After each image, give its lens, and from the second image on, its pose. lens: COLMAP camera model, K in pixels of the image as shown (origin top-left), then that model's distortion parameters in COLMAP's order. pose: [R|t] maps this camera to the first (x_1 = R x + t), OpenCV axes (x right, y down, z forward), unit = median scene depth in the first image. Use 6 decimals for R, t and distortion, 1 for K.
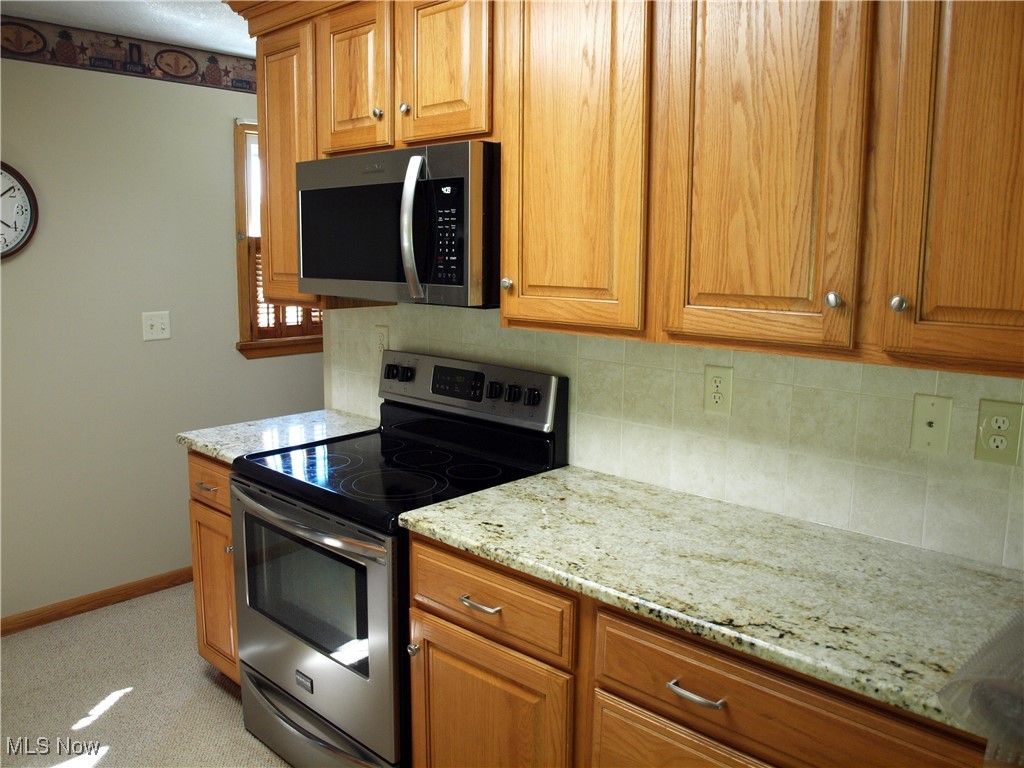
lens RADIAL K [[854.8, 0, 512.0], [0, 854.8, 384.0], [0, 0, 1]] dist [-0.010559, -0.016403]
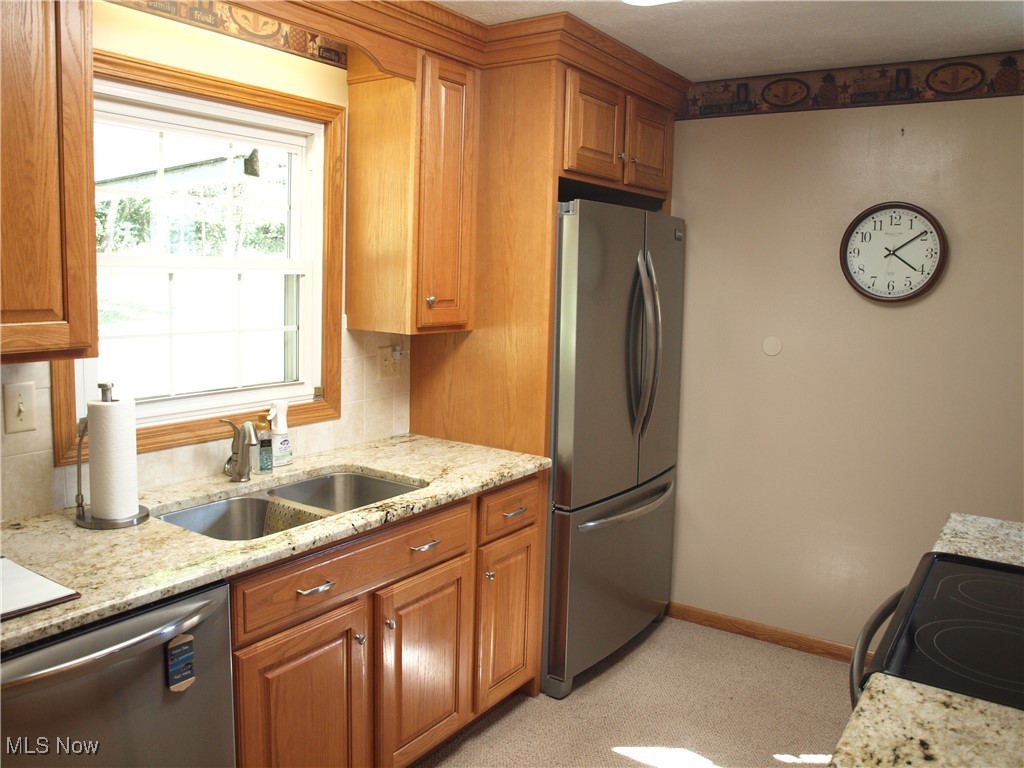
lens RADIAL K [[854.8, 0, 512.0], [0, 854.8, 384.0], [0, 0, 1]] dist [-0.010559, -0.016403]
pose [[0.149786, 0.126938, -0.980536, 0.467919], [-0.185584, 0.977707, 0.098222, -0.089821], [0.971145, 0.167260, 0.170004, 0.543405]]
